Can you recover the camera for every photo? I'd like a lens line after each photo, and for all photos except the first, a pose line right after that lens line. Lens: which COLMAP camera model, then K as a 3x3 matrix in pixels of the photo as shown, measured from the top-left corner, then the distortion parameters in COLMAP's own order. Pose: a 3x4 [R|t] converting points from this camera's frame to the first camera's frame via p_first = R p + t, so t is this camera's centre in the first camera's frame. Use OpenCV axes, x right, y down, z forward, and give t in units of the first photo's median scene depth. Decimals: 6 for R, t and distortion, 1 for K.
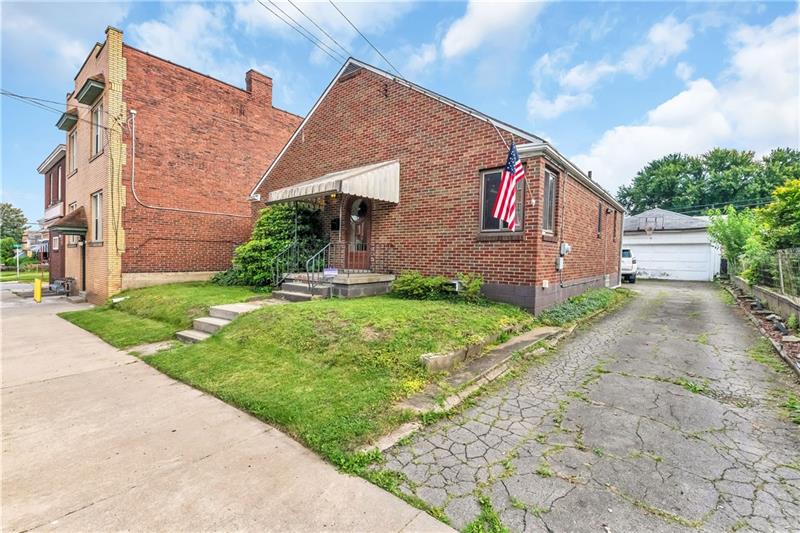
lens RADIAL K [[359.5, 0, 400.0], [0, 359.5, 266.5], [0, 0, 1]] dist [0.000358, 0.000020]
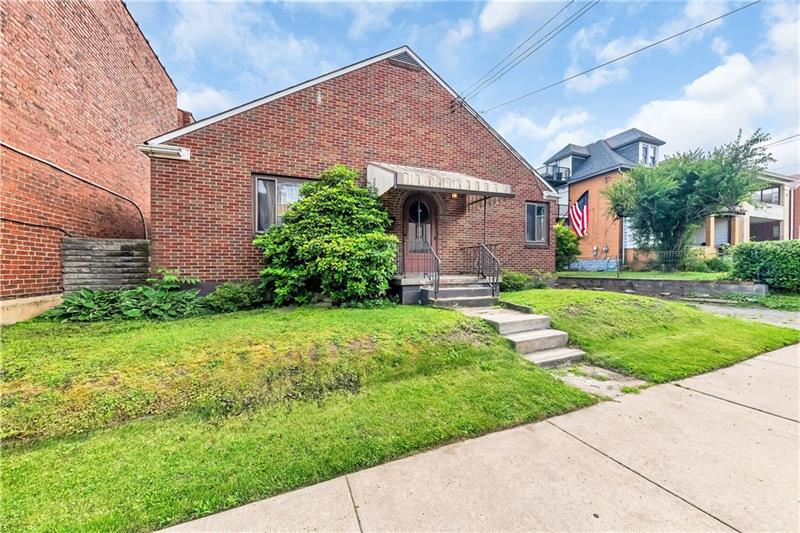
lens RADIAL K [[292.5, 0, 409.6], [0, 292.5, 272.8], [0, 0, 1]] dist [0.000763, -0.000019]
pose [[0.493590, -0.041272, 0.868715, -0.862603], [0.024375, 0.999137, 0.033619, -0.015909], [-0.869353, 0.004581, 0.494171, 0.647303]]
